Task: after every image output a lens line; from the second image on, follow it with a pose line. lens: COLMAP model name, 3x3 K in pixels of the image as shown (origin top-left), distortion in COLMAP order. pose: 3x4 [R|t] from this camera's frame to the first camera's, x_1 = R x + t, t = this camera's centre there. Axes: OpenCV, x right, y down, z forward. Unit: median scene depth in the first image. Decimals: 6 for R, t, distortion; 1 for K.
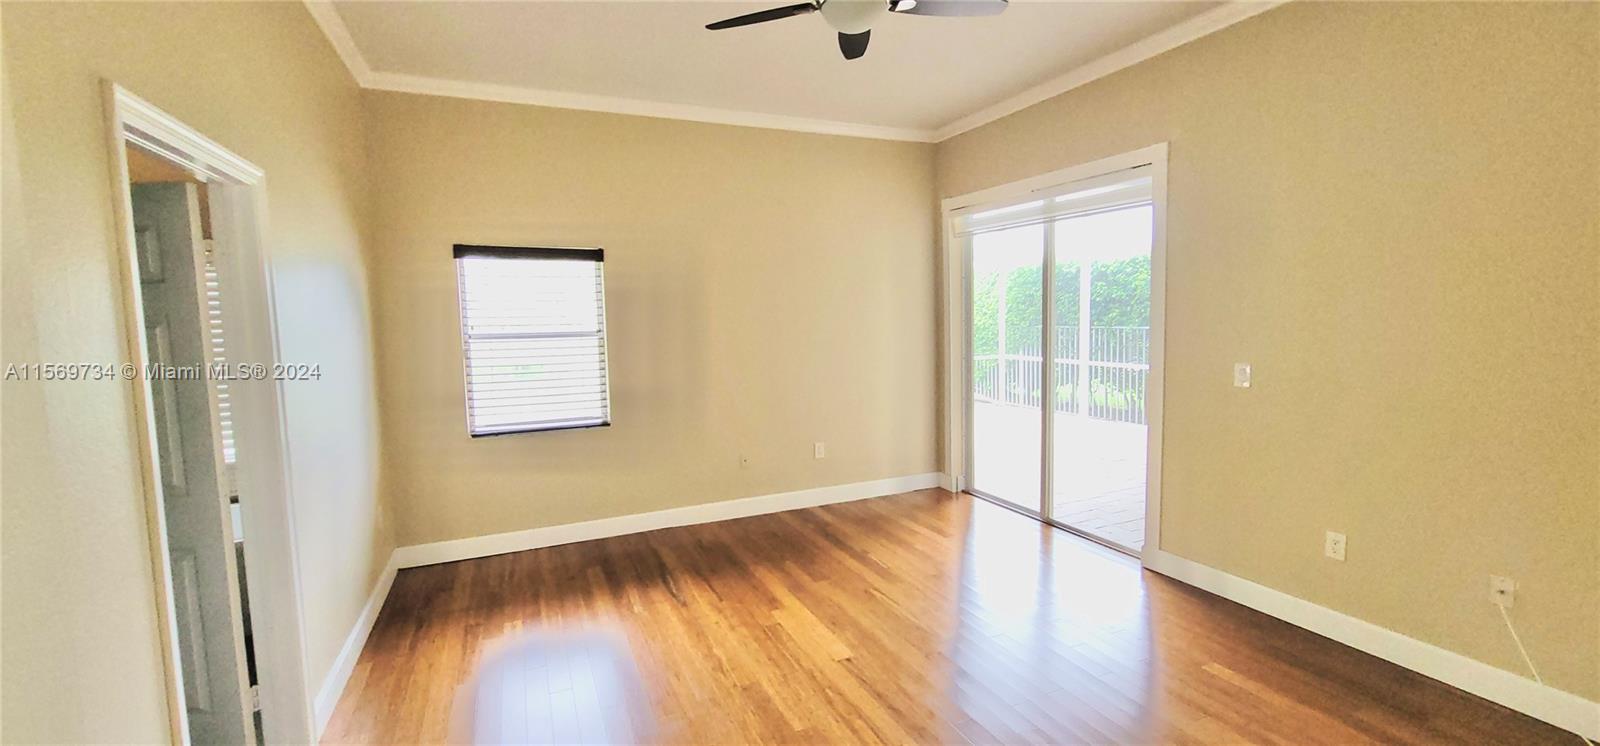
lens RADIAL K [[666.0, 0, 804.5], [0, 666.0, 366.4], [0, 0, 1]] dist [-0.000237, -0.000054]
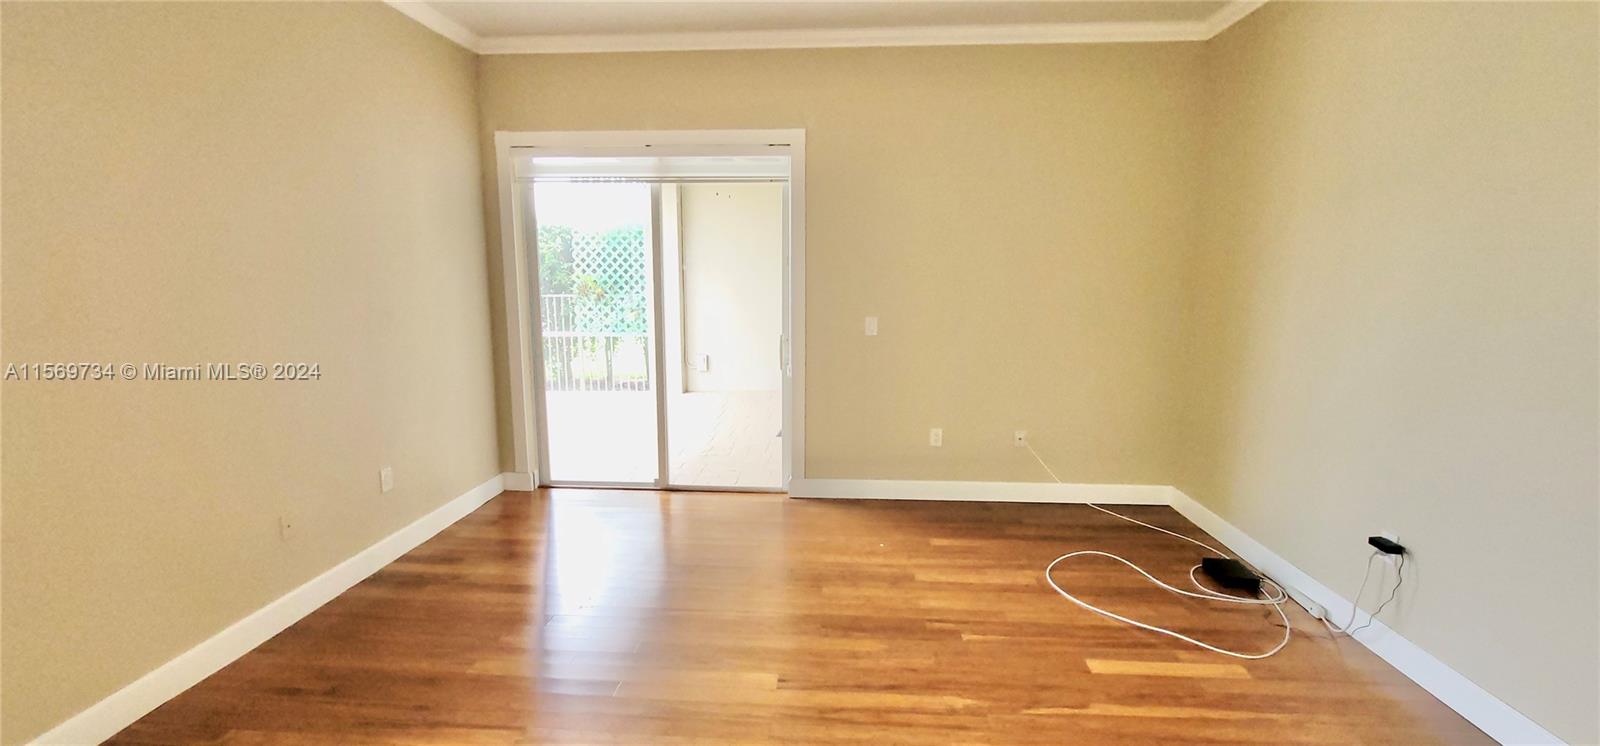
lens RADIAL K [[653.2, 0, 800.0], [0, 653.2, 373.0], [0, 0, 1]] dist [-0.002028, -0.000142]
pose [[0.467755, -0.103276, 0.877804, -0.361116], [0.062003, 0.994537, 0.083970, -0.008090], [-0.881681, 0.015148, 0.471603, 0.347754]]
